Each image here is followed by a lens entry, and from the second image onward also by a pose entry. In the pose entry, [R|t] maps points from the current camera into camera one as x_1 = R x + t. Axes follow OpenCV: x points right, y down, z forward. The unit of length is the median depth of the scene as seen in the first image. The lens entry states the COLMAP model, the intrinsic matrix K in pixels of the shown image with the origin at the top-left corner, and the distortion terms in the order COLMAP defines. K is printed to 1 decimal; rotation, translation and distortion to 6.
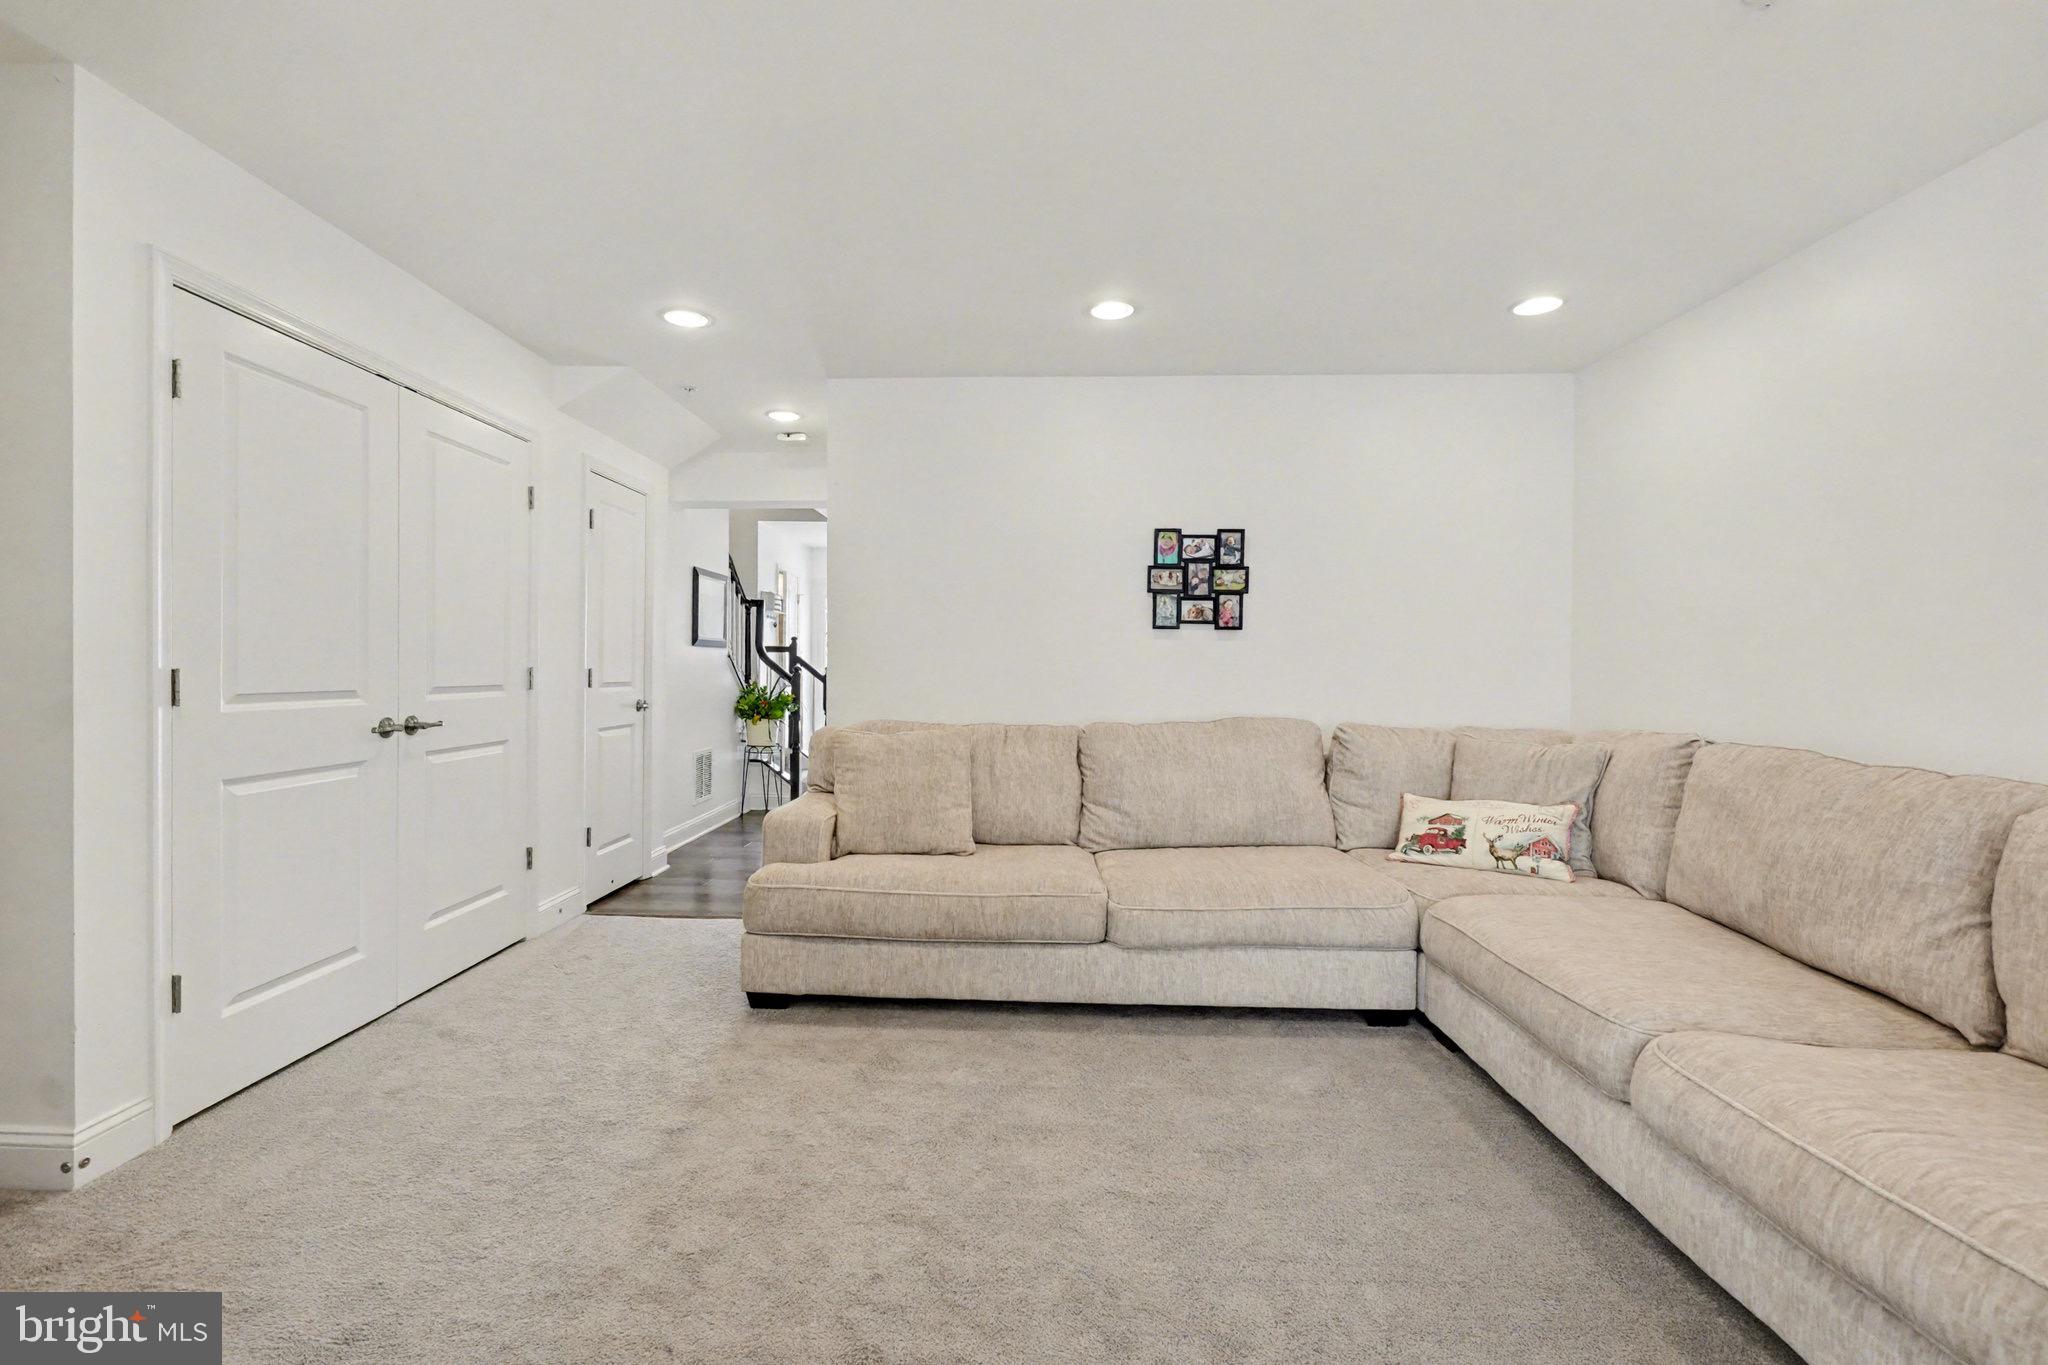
lens RADIAL K [[880.8, 0, 990.9], [0, 880.8, 679.2], [0, 0, 1]] dist [-0.010240, 0.005498]
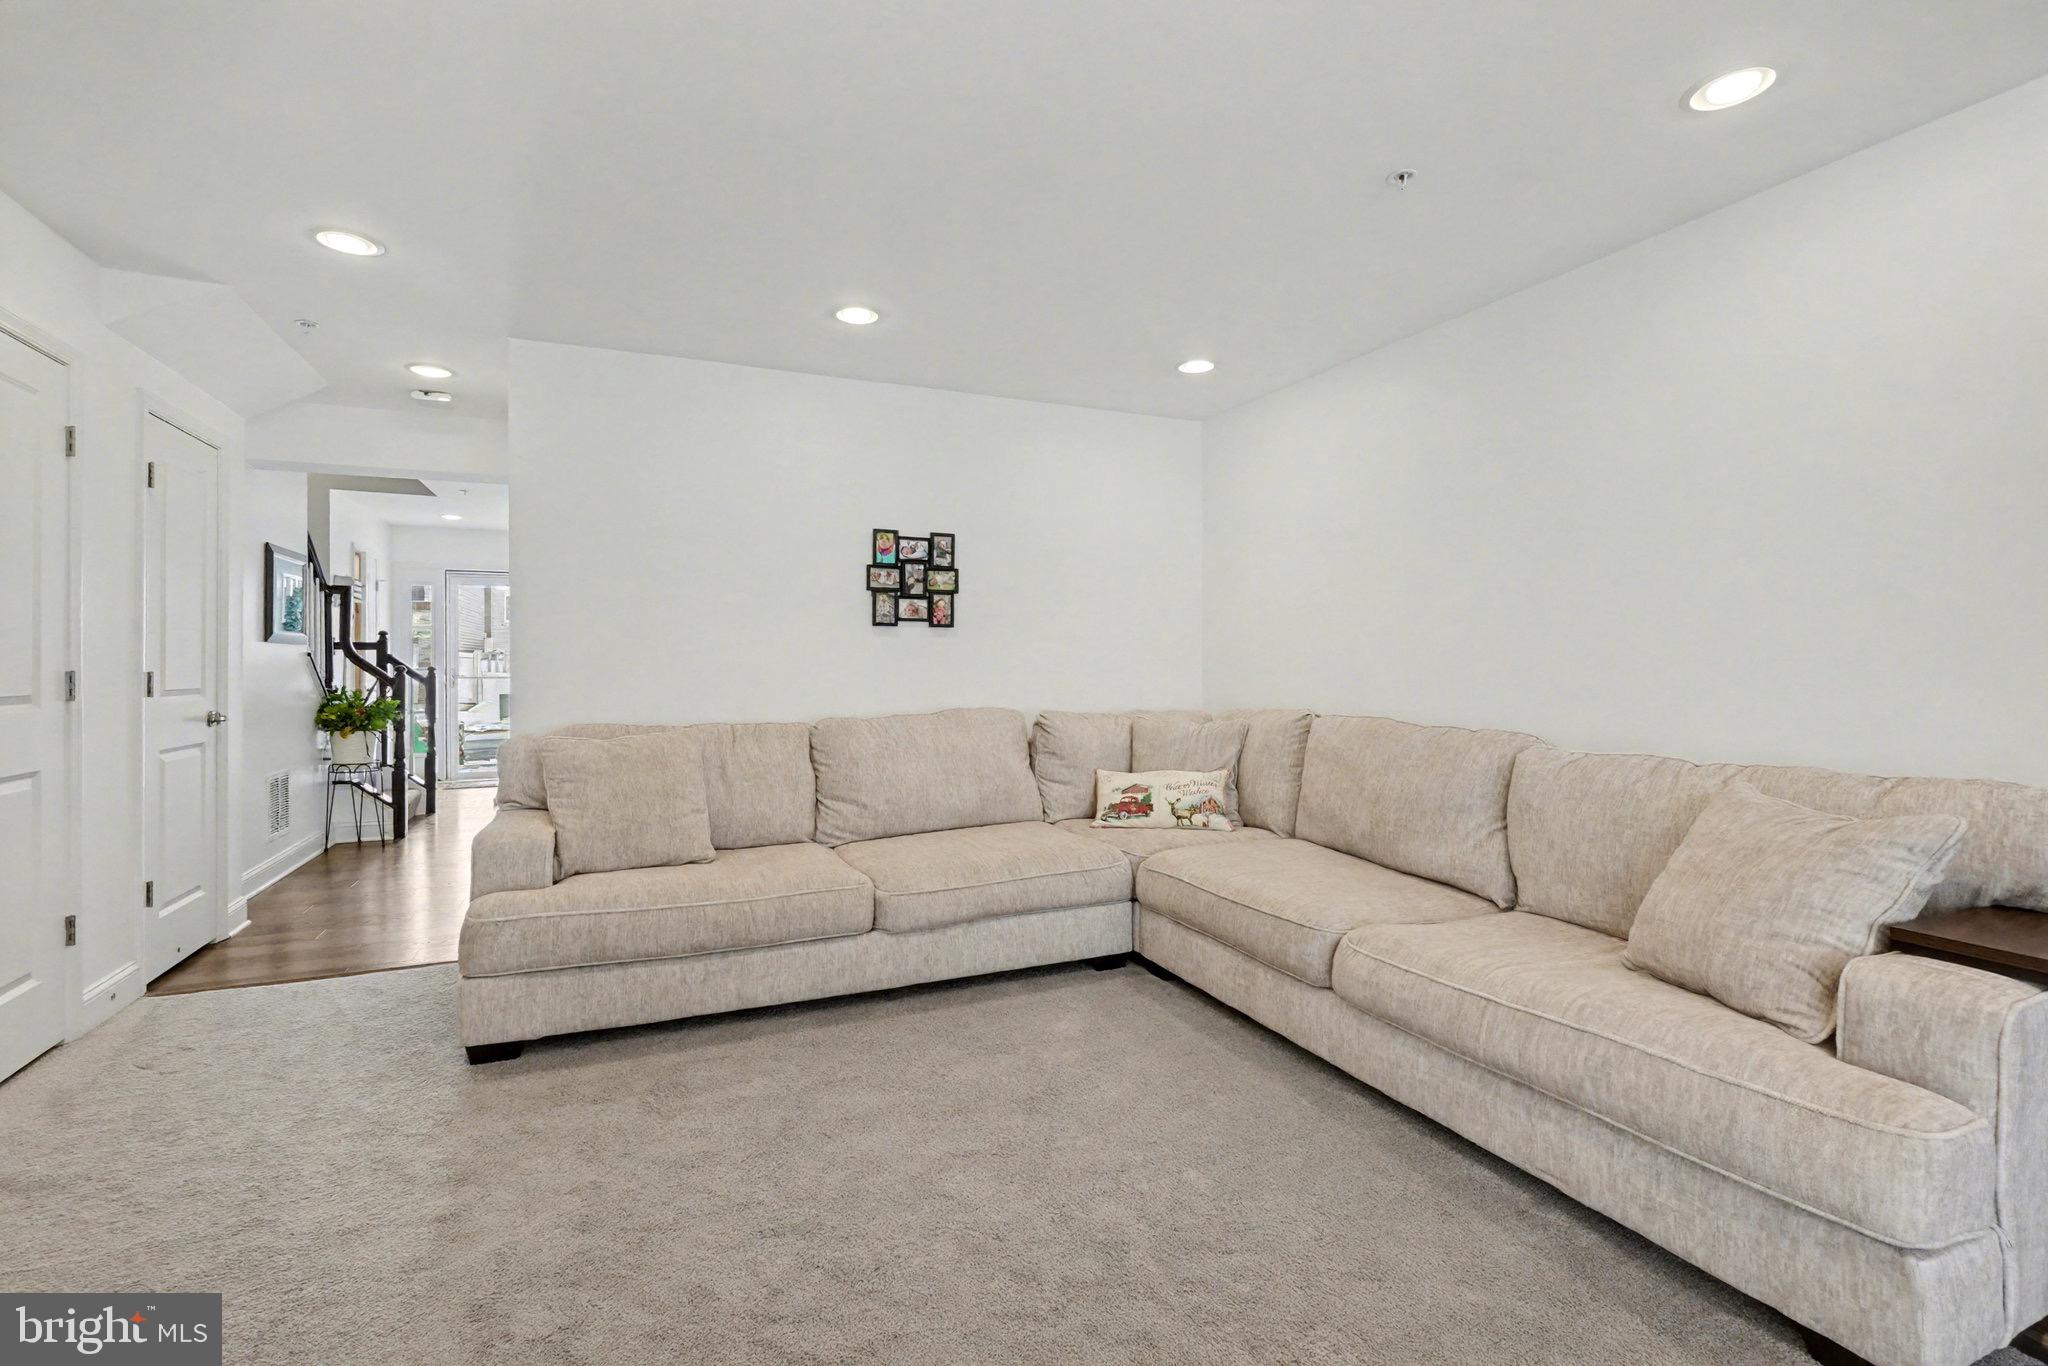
lens RADIAL K [[880.8, 0, 999.1], [0, 880.8, 667.3], [0, 0, 1]] dist [-0.010240, 0.005498]
pose [[0.903590, -0.011623, 0.428241, -0.151742], [0.015515, 0.999864, -0.005598, -0.000387], [-0.428118, 0.011703, 0.903647, 0.003944]]
